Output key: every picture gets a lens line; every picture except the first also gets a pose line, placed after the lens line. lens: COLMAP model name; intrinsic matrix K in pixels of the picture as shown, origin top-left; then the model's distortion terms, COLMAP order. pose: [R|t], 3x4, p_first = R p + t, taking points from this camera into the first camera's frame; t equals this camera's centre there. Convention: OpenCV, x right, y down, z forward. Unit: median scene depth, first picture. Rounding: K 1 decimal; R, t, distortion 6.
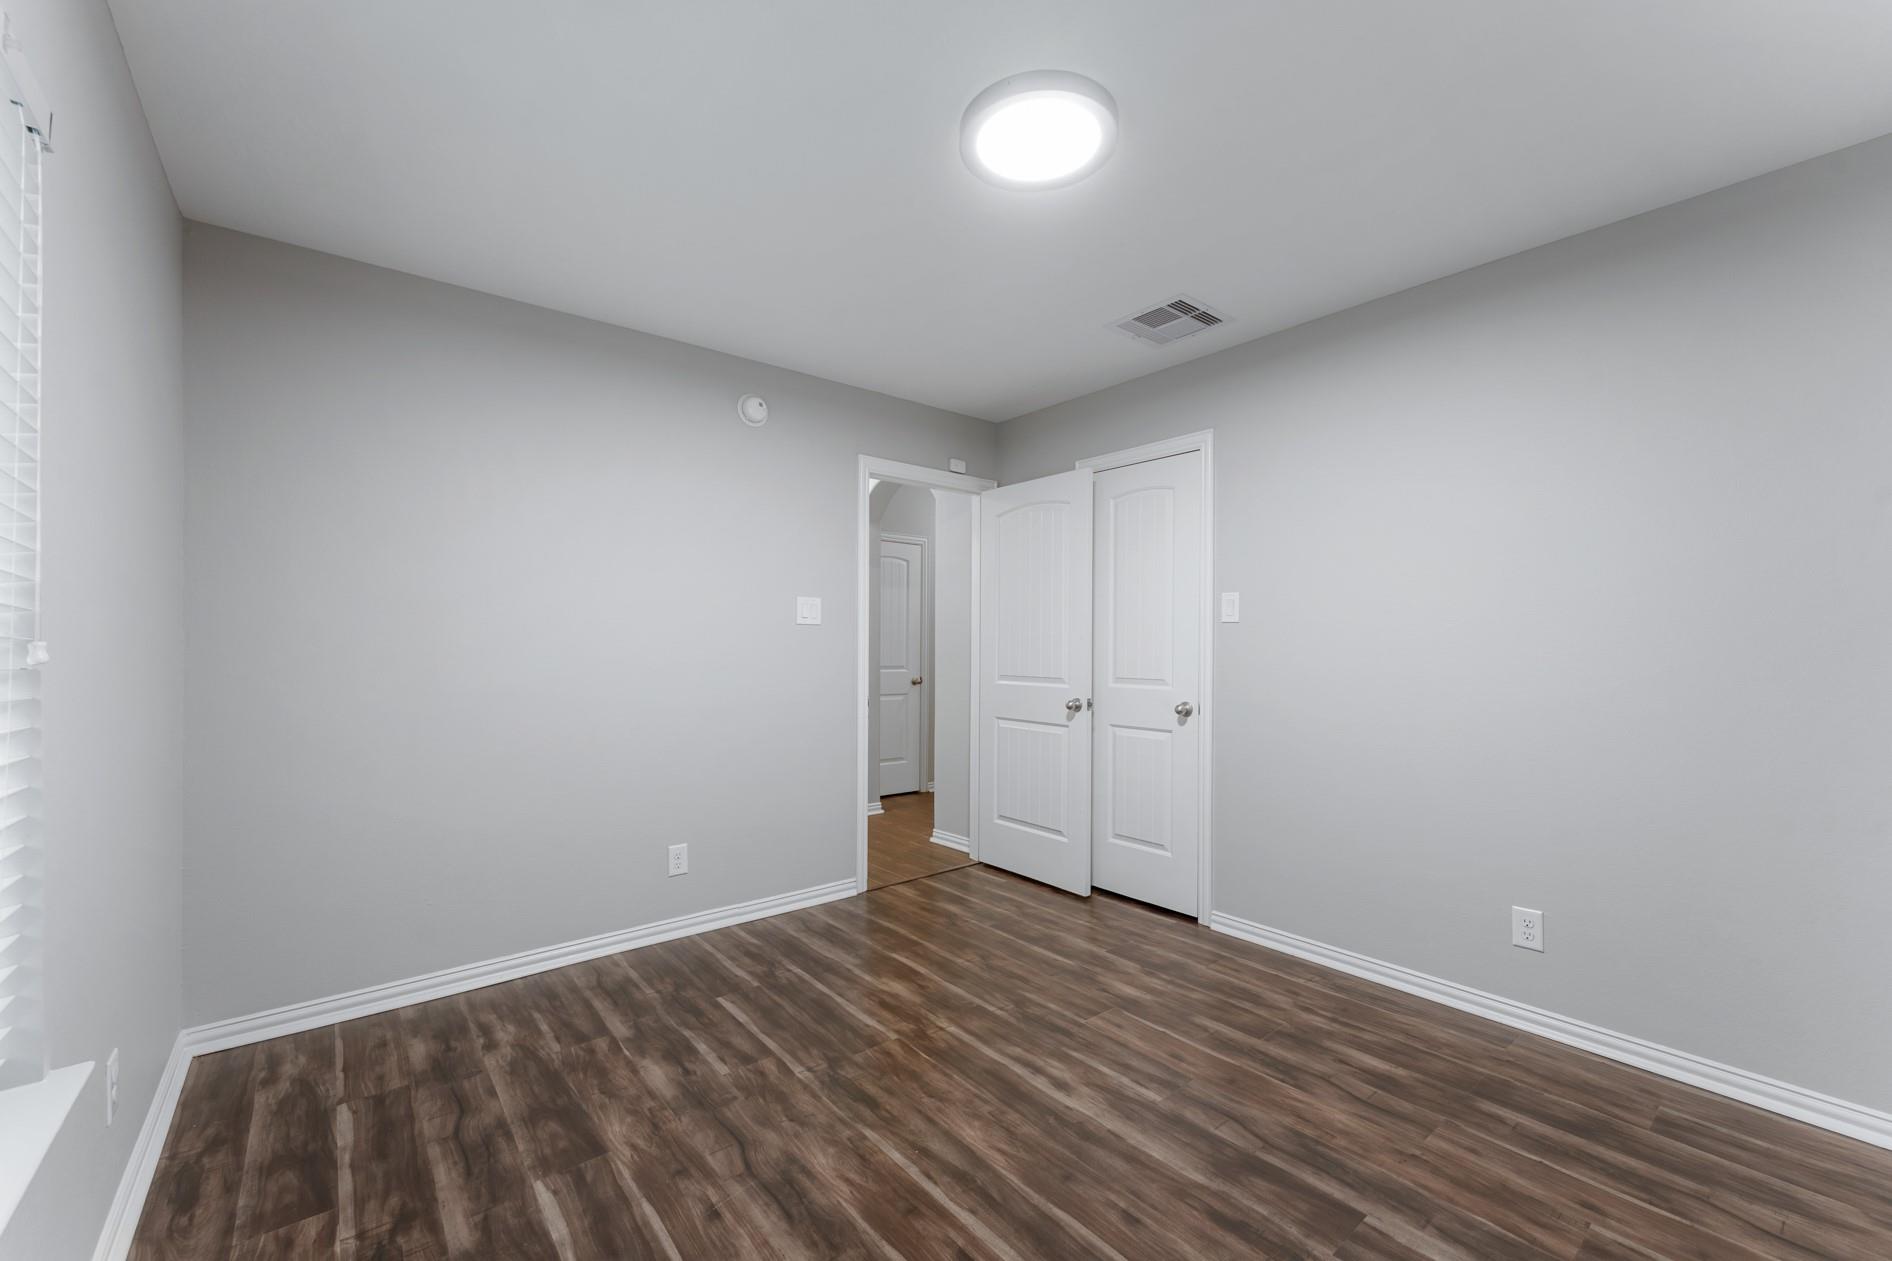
lens RADIAL K [[753.0, 0, 948.6], [0, 753.0, 638.7], [0, 0, 1]] dist [-0.003024, -0.000996]
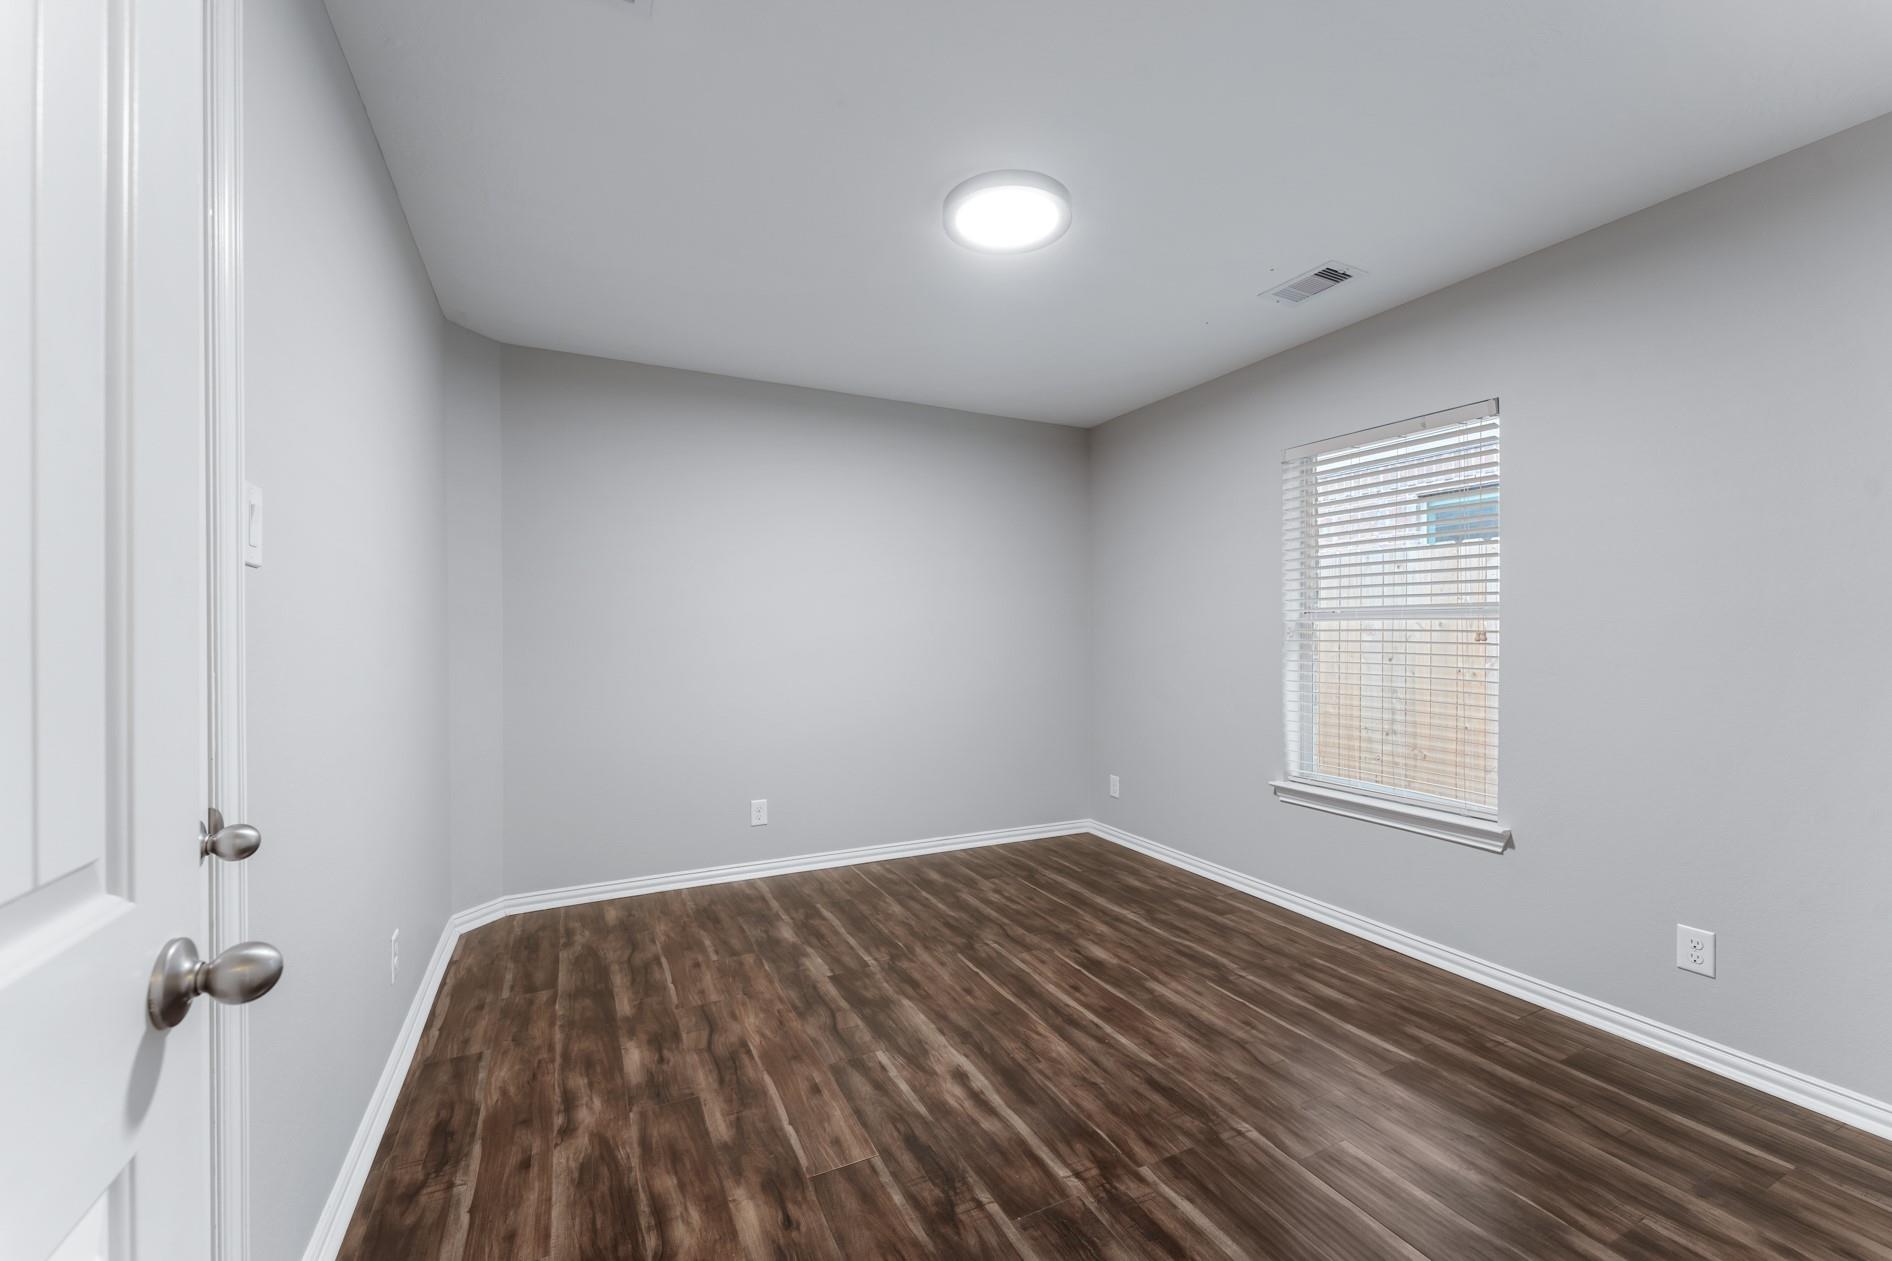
lens RADIAL K [[753.0, 0, 944.0], [0, 753.0, 626.1], [0, 0, 1]] dist [-0.003024, -0.000996]
pose [[-0.973938, 0.001062, 0.226810, -0.055448], [-0.003474, 0.999802, -0.019597, 0.020784], [-0.226786, -0.019874, -0.973742, 2.003524]]
